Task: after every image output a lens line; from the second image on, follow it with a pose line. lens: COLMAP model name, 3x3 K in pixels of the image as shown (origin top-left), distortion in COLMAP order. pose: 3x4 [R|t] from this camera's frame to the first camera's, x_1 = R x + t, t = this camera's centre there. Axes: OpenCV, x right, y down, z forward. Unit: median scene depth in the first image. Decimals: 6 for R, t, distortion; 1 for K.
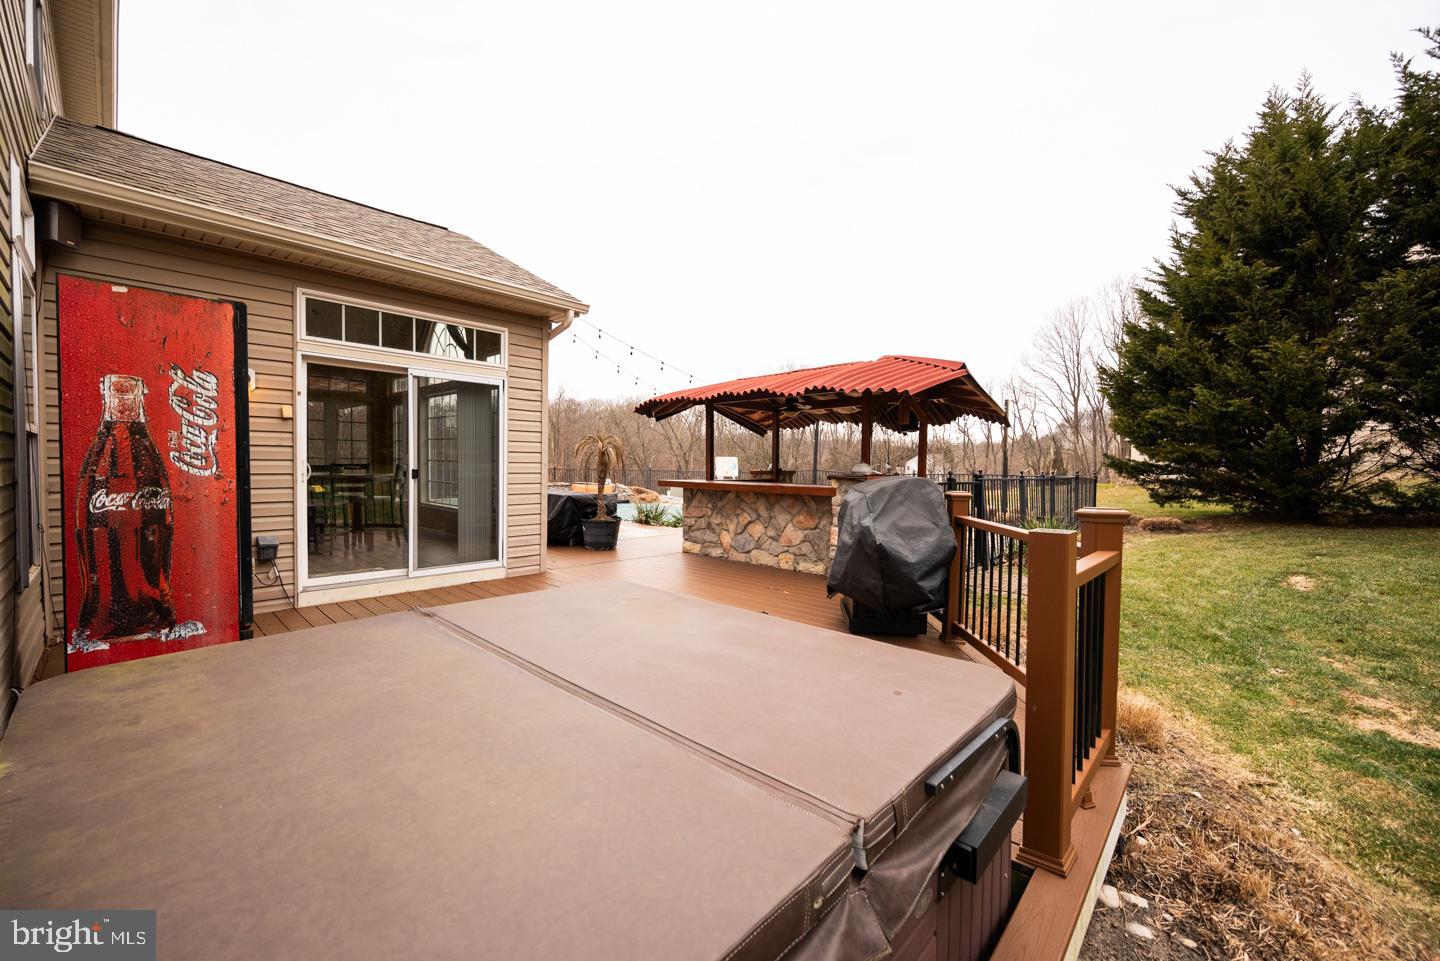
lens RADIAL K [[563.1, 0, 723.3], [0, 563.1, 480.8], [0, 0, 1]] dist [-0.007893, -0.000118]
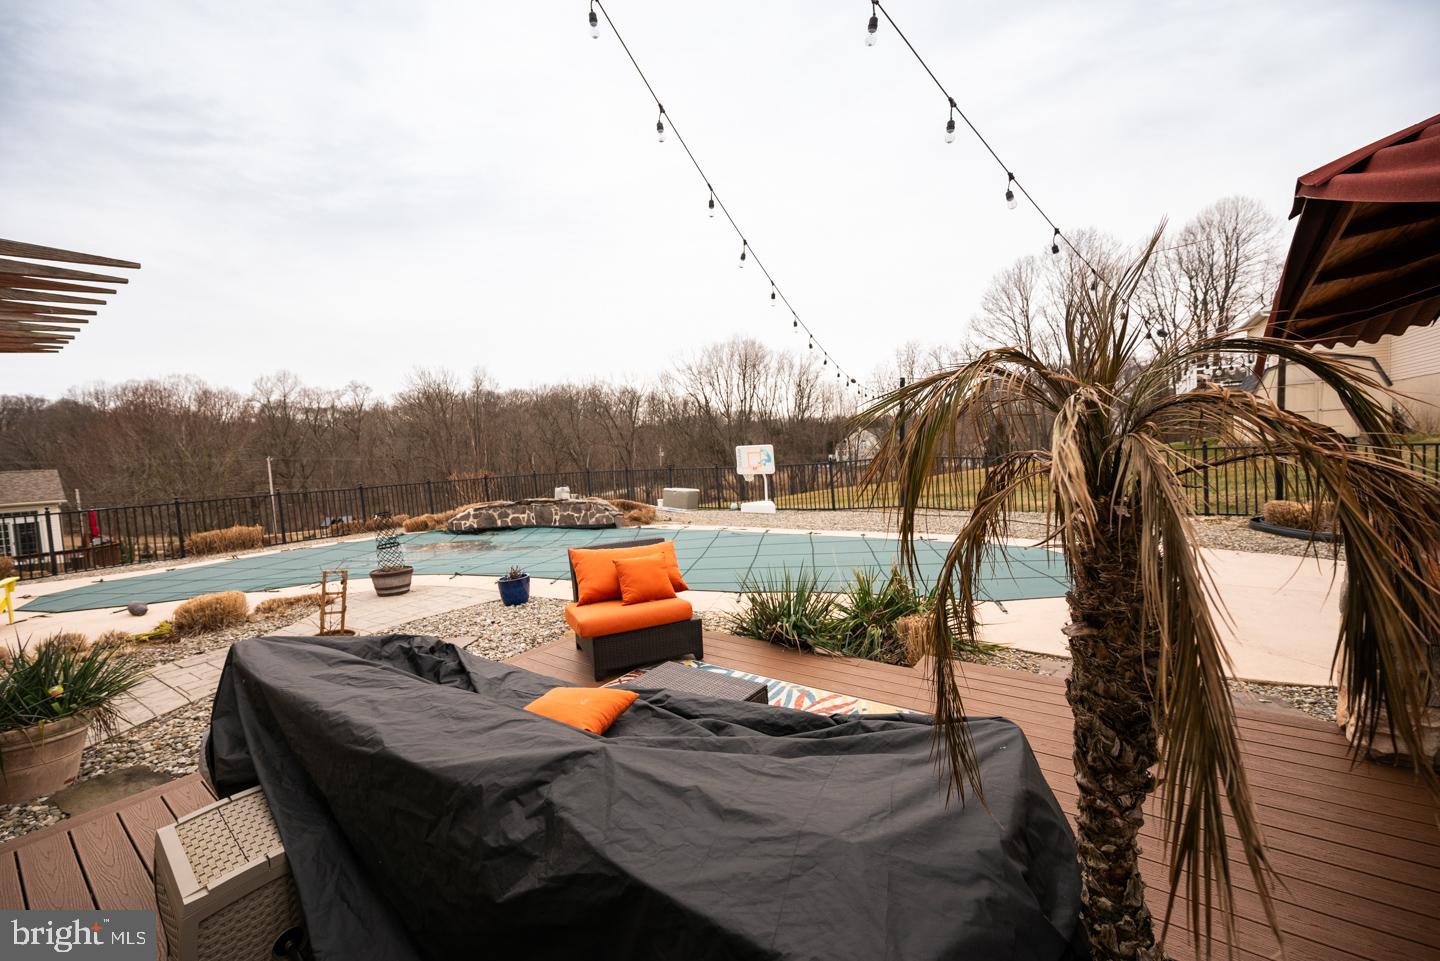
lens RADIAL K [[563.1, 0, 723.3], [0, 563.1, 480.8], [0, 0, 1]] dist [-0.007893, -0.000118]
pose [[0.990227, -0.070102, 0.120566, -0.025582], [0.066887, 0.997294, 0.030511, -0.005159], [-0.122379, -0.022149, 0.992236, 0.076105]]
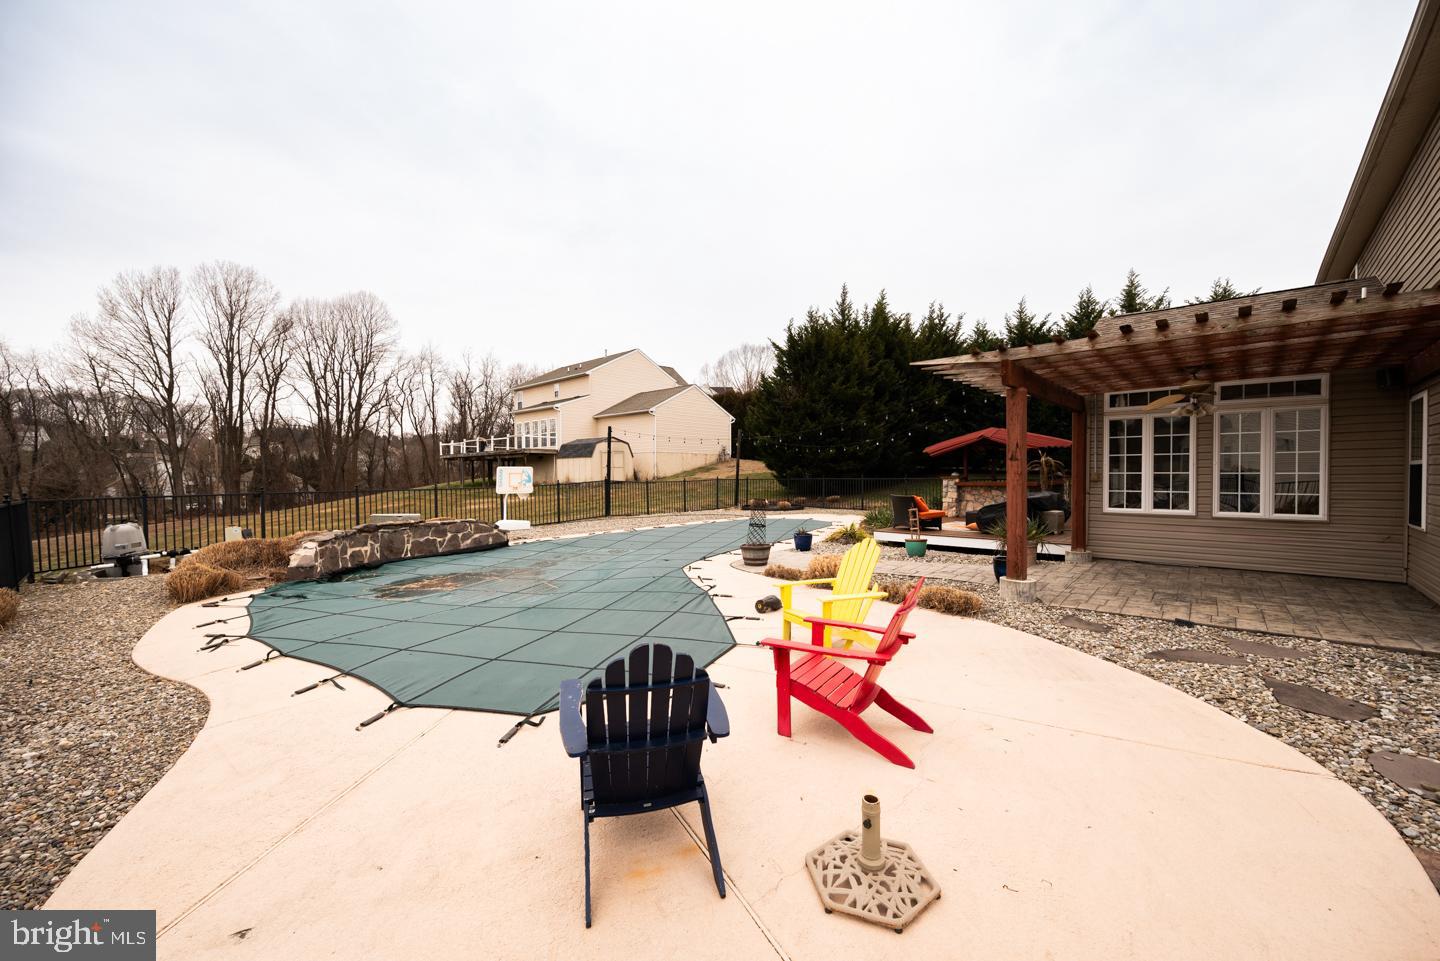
lens RADIAL K [[563.1, 0, 723.3], [0, 563.1, 480.8], [0, 0, 1]] dist [-0.007893, -0.000118]
pose [[0.004380, -0.024635, 0.999687, -0.159038], [0.039735, 0.998911, 0.024442, -0.006960], [-0.999201, 0.039615, 0.005354, 0.163754]]
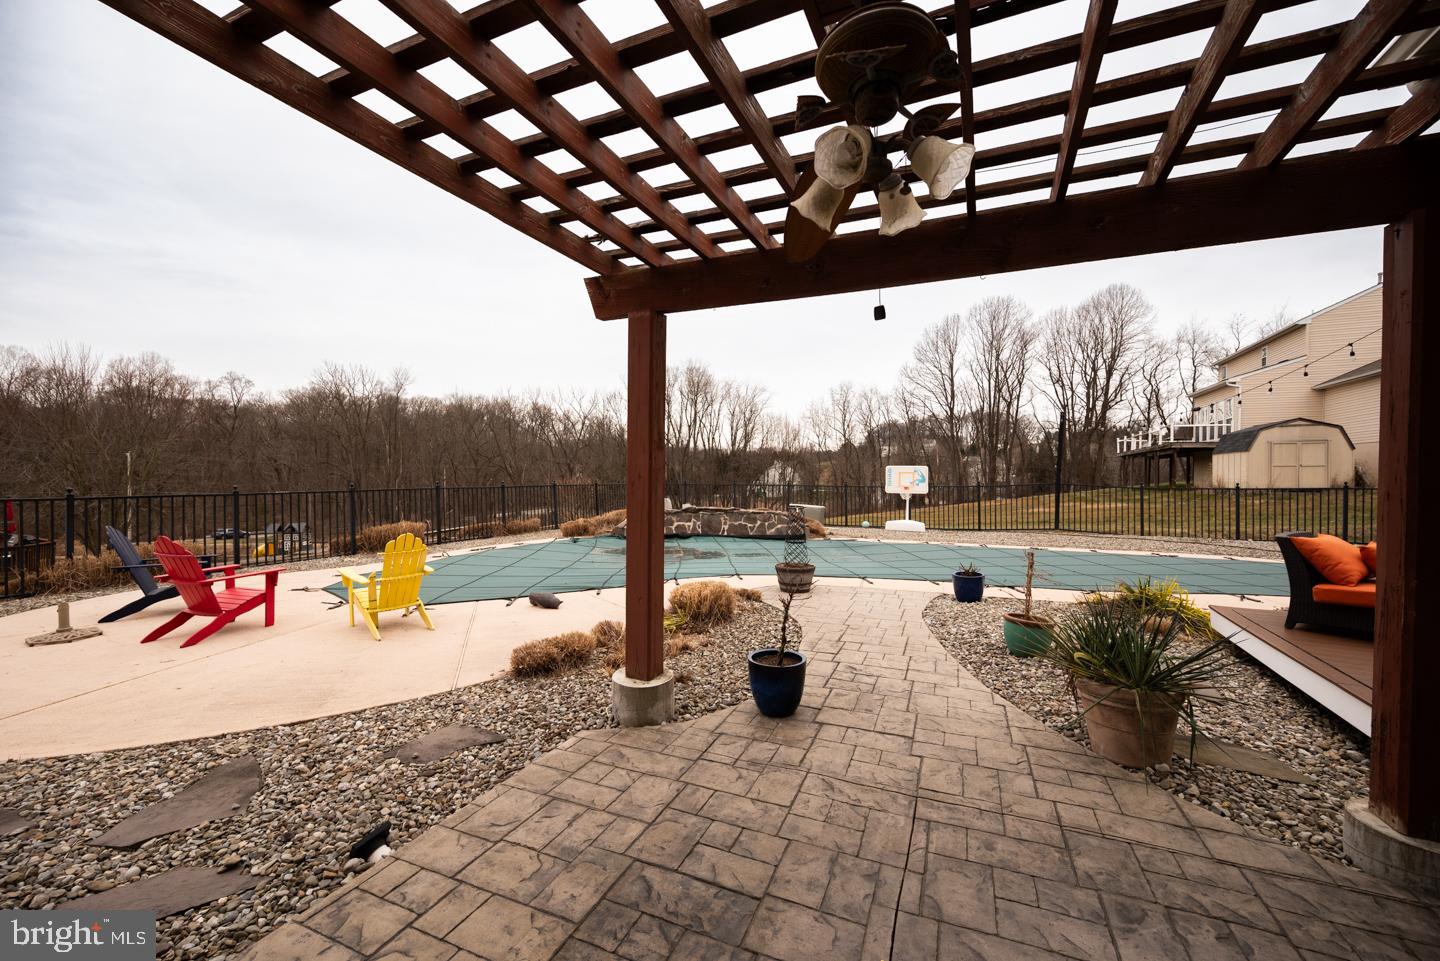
lens RADIAL K [[563.1, 0, 723.3], [0, 563.1, 480.8], [0, 0, 1]] dist [-0.007893, -0.000118]
pose [[0.954529, -0.009633, 0.297963, -0.094192], [0.013739, 0.999837, -0.011688, -0.004157], [-0.297802, 0.015251, 0.954506, 0.089544]]
